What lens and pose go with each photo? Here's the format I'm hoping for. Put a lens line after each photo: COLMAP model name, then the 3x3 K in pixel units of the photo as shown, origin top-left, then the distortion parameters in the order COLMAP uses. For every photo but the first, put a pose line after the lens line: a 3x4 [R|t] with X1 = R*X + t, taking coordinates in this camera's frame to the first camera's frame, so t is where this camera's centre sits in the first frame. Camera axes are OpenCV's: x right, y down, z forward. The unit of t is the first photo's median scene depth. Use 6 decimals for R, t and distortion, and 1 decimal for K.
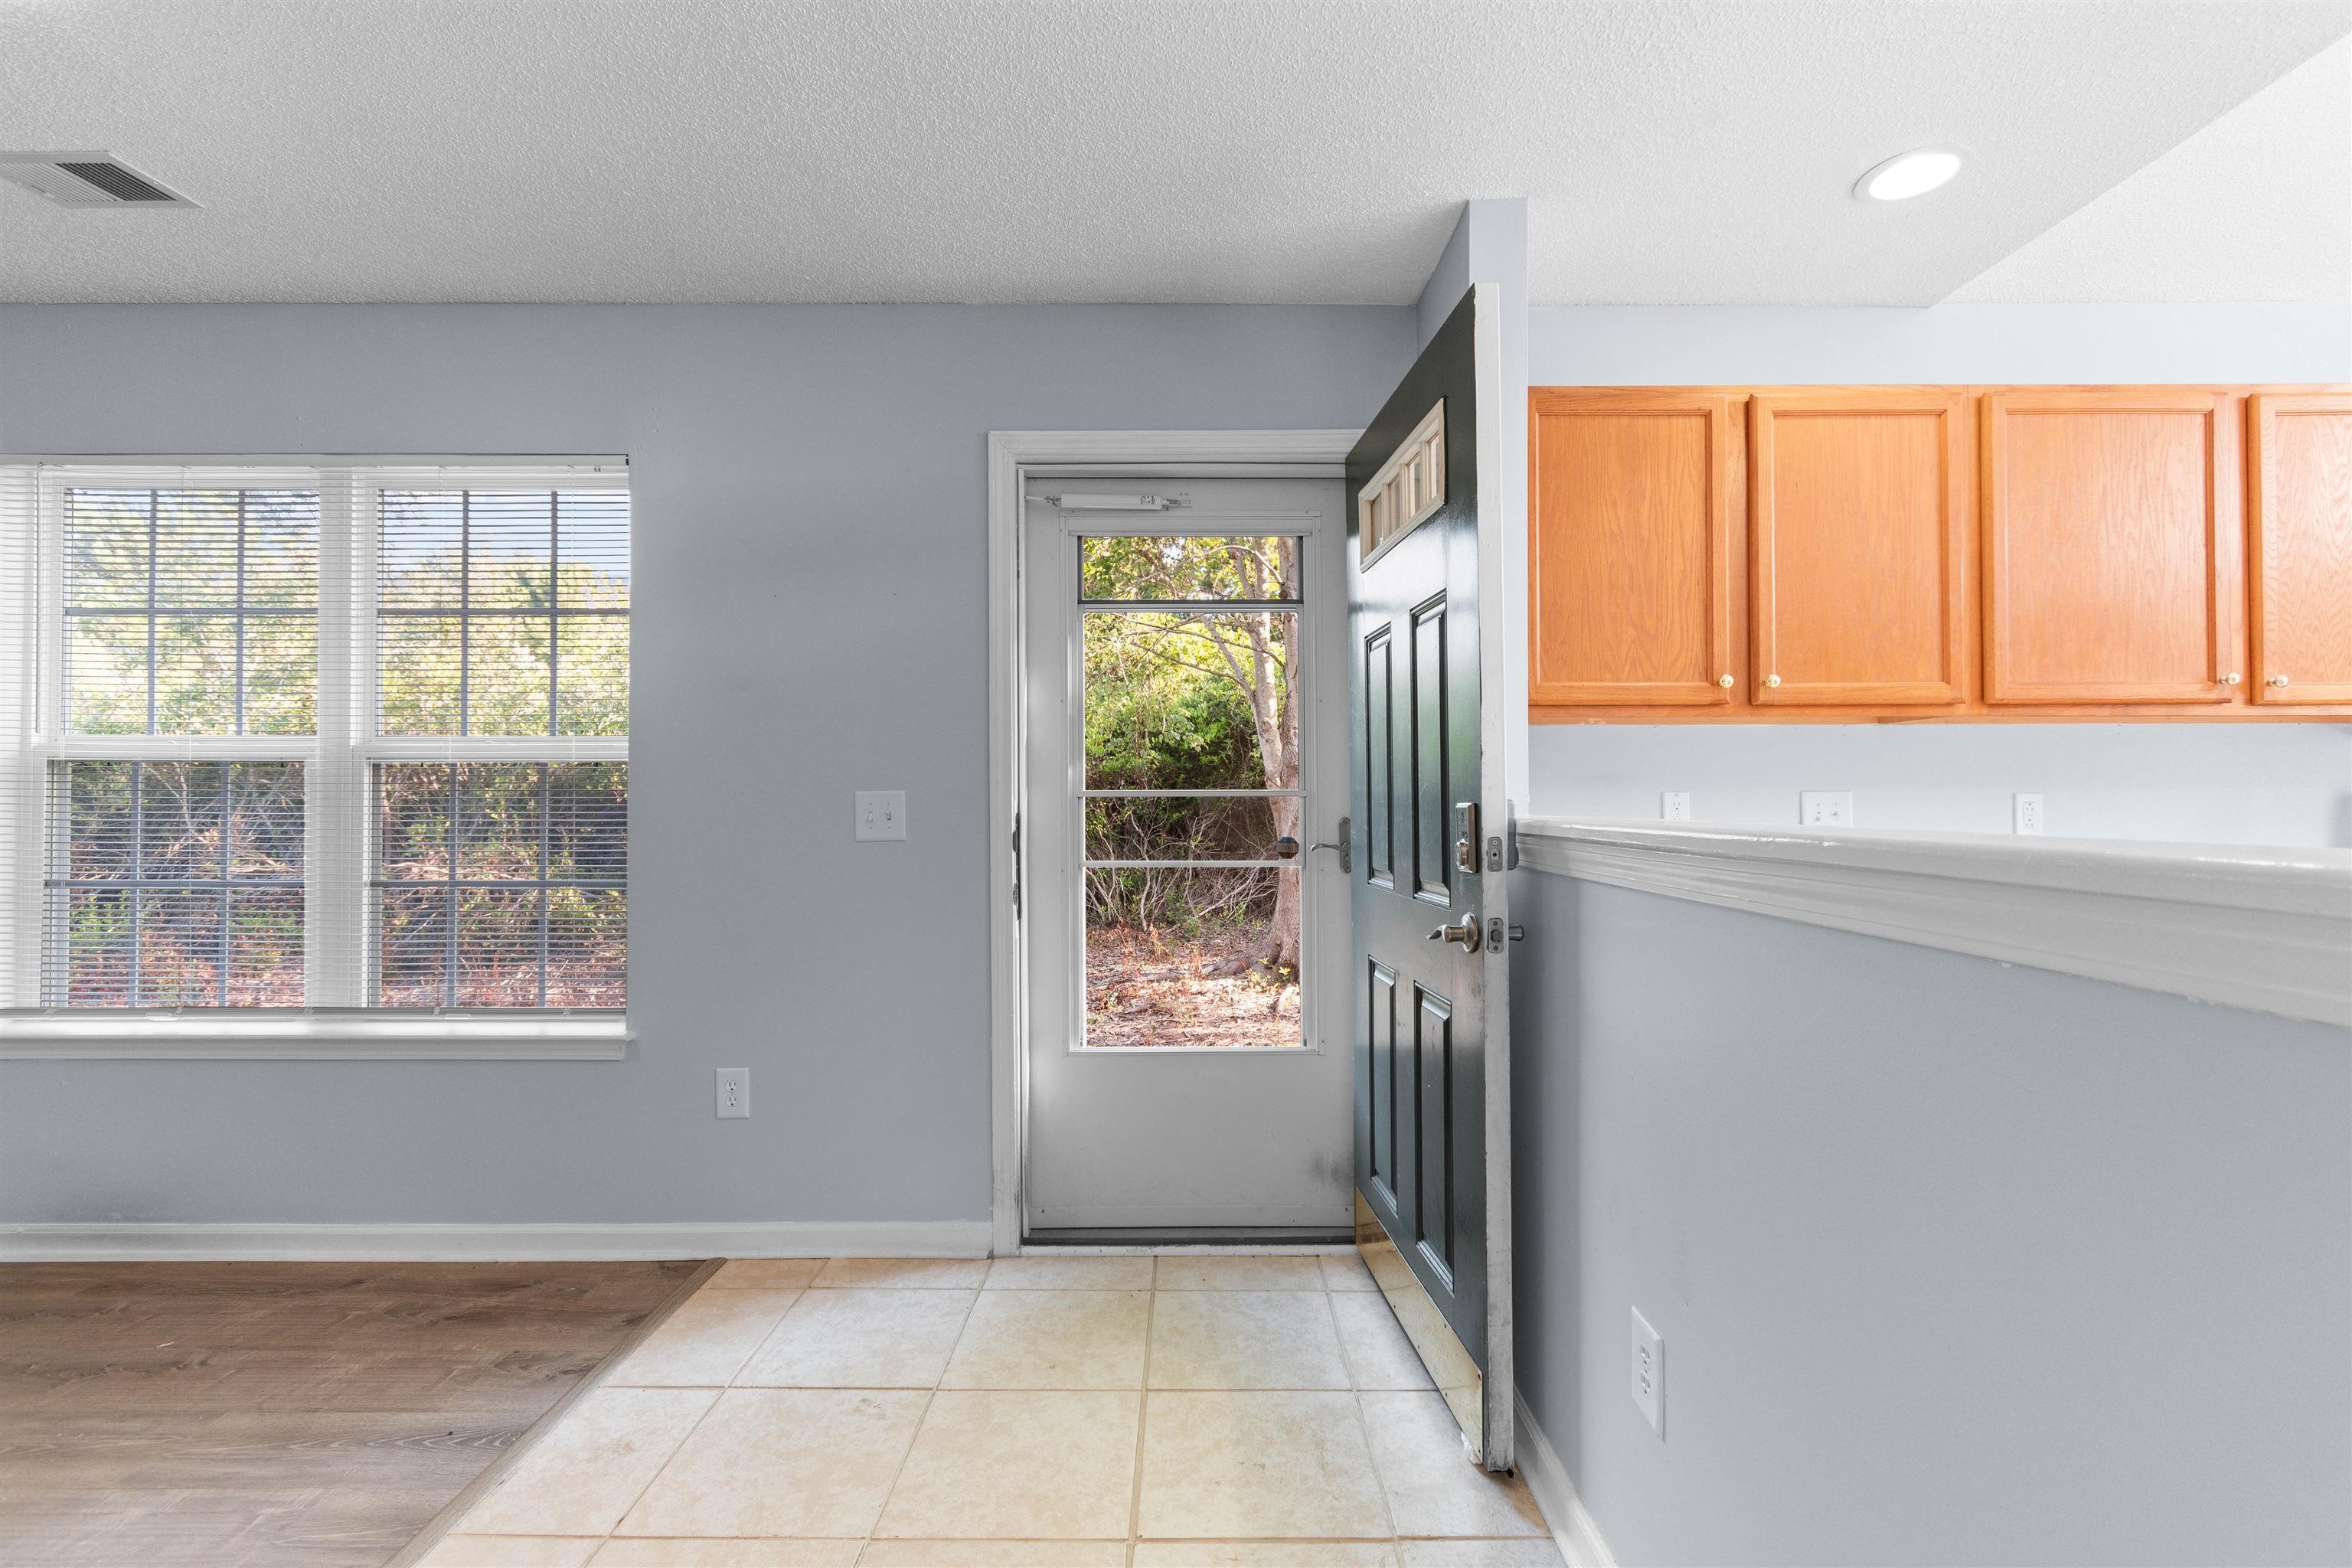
lens RADIAL K [[1037.6, 0, 1180.4], [0, 1037.6, 779.8], [0, 0, 1]] dist [0.006835, -0.003553]
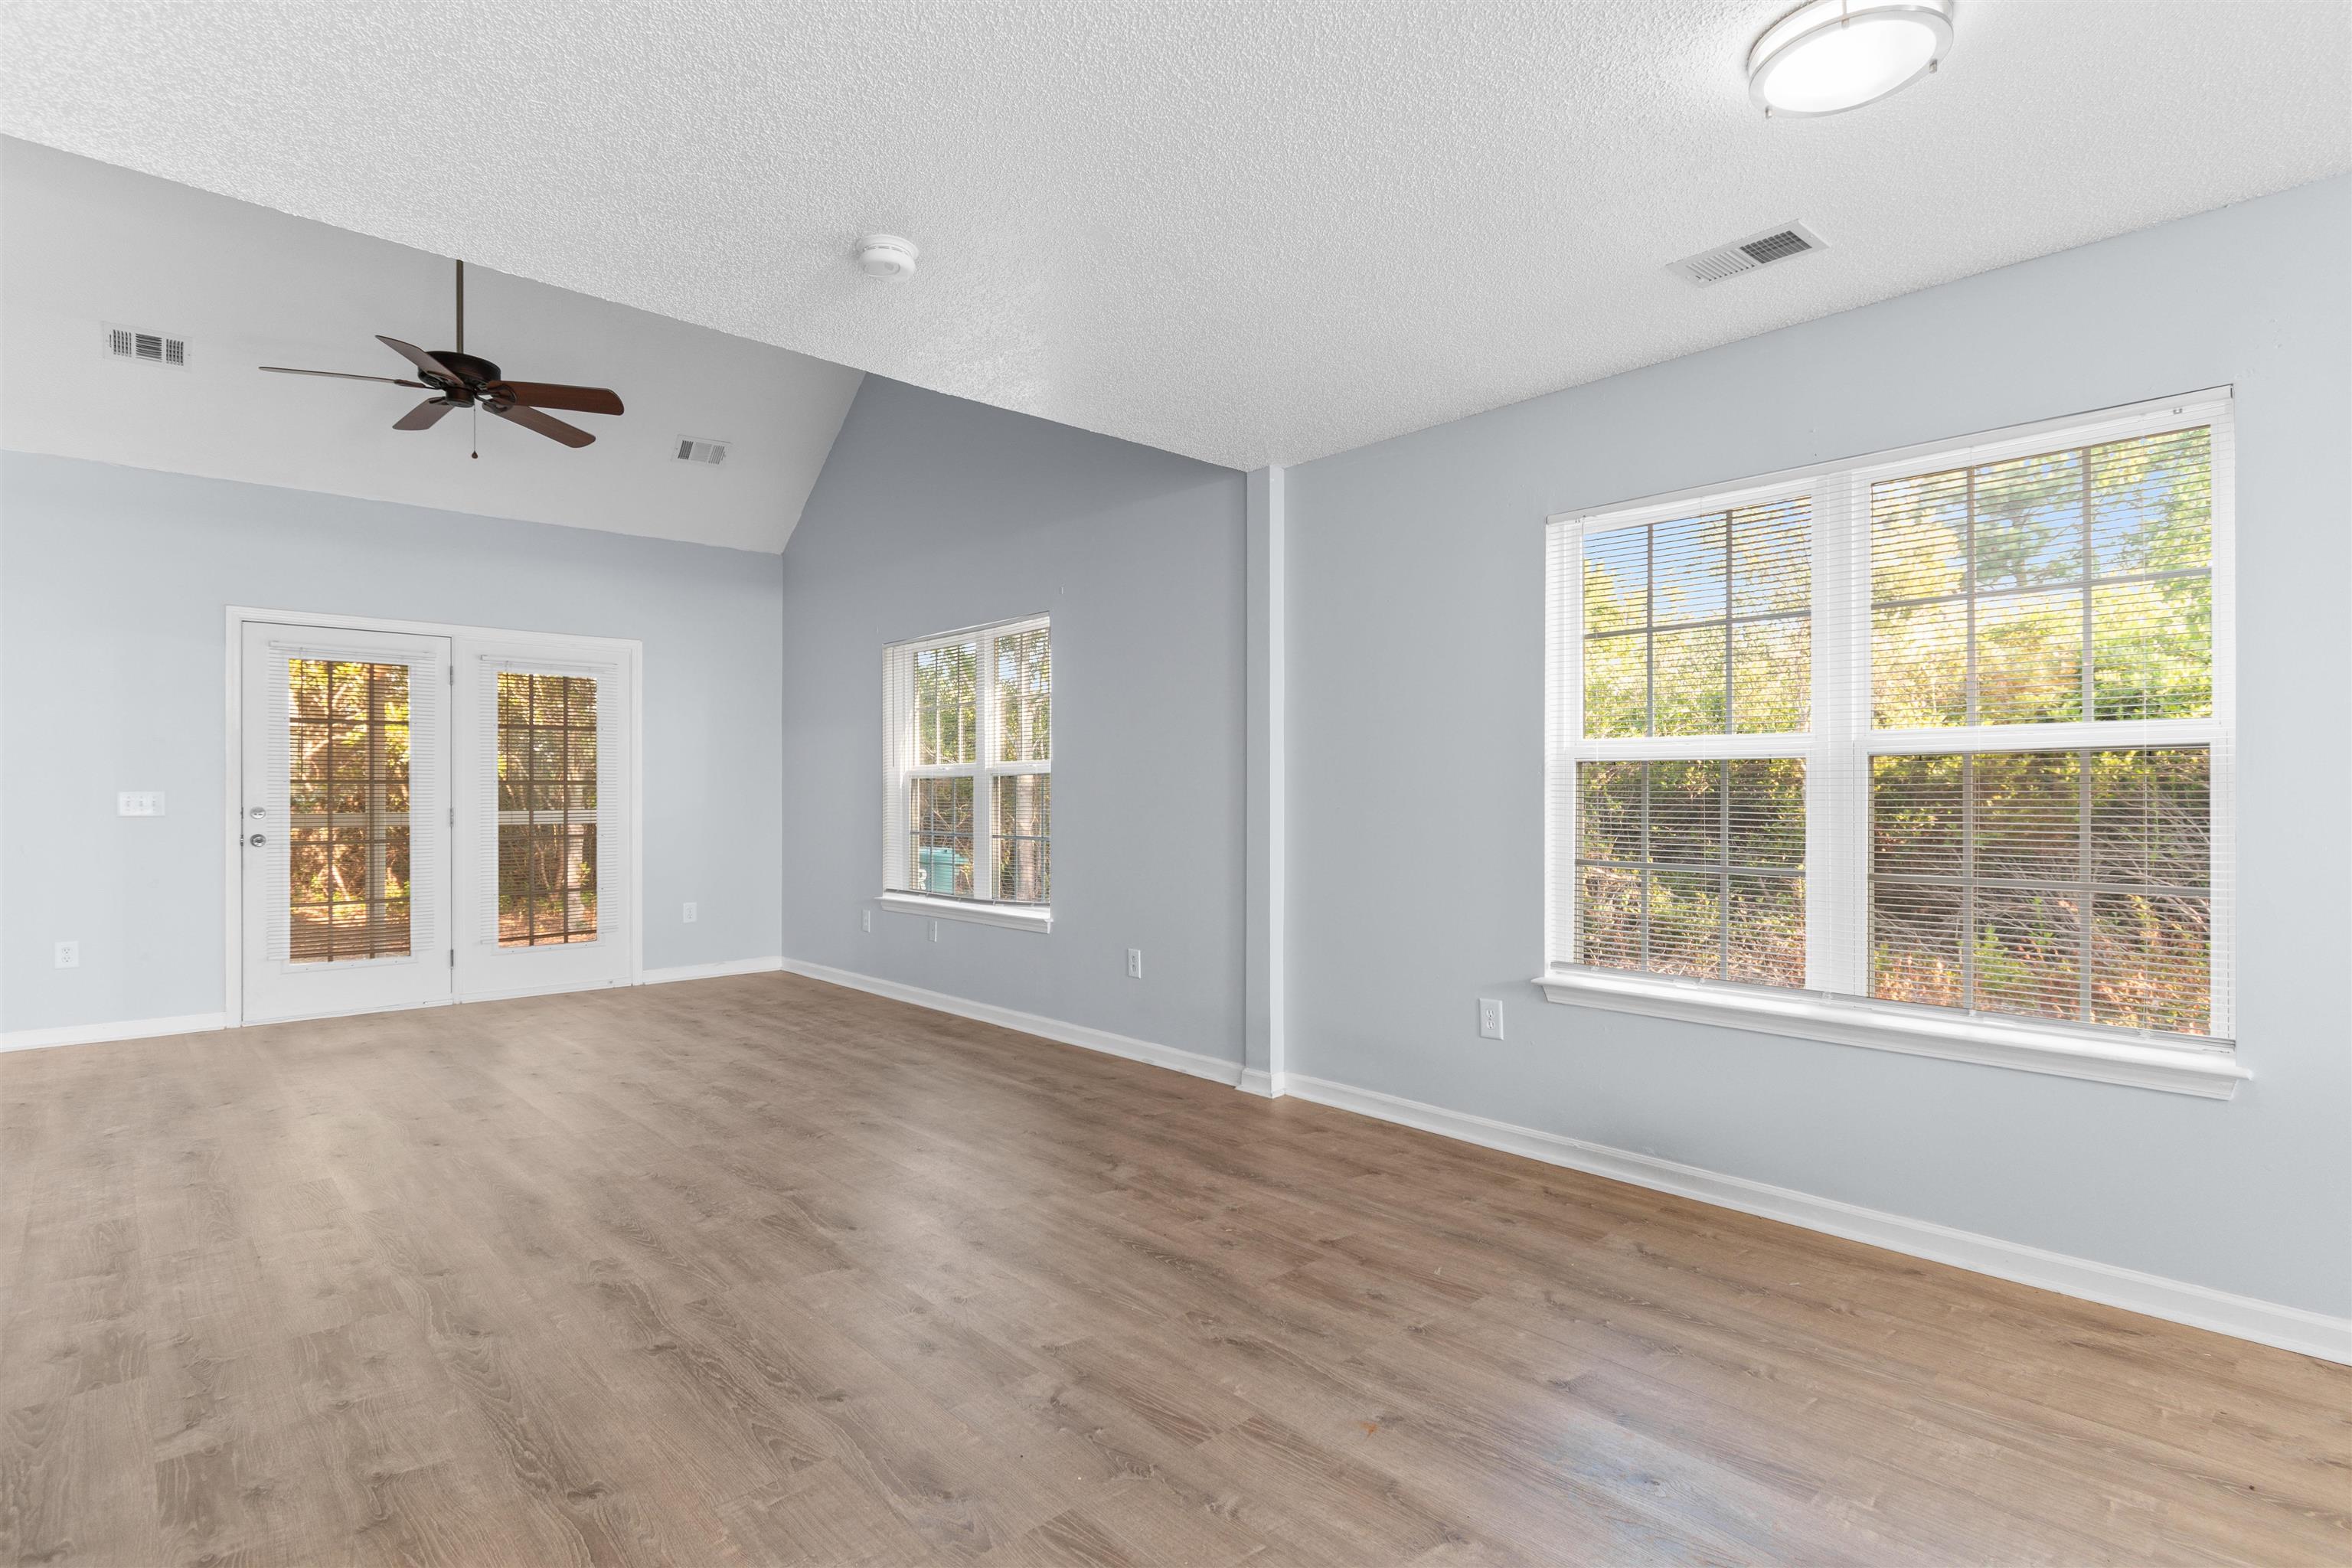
lens RADIAL K [[1163.2, 0, 1182.9], [0, 1163.2, 787.5], [0, 0, 1]] dist [0.001434, -0.001770]
pose [[0.681442, -0.003503, -0.731864, -0.459704], [0.012373, 0.999901, 0.006735, -0.003841], [0.731768, -0.013645, 0.681418, -0.289353]]
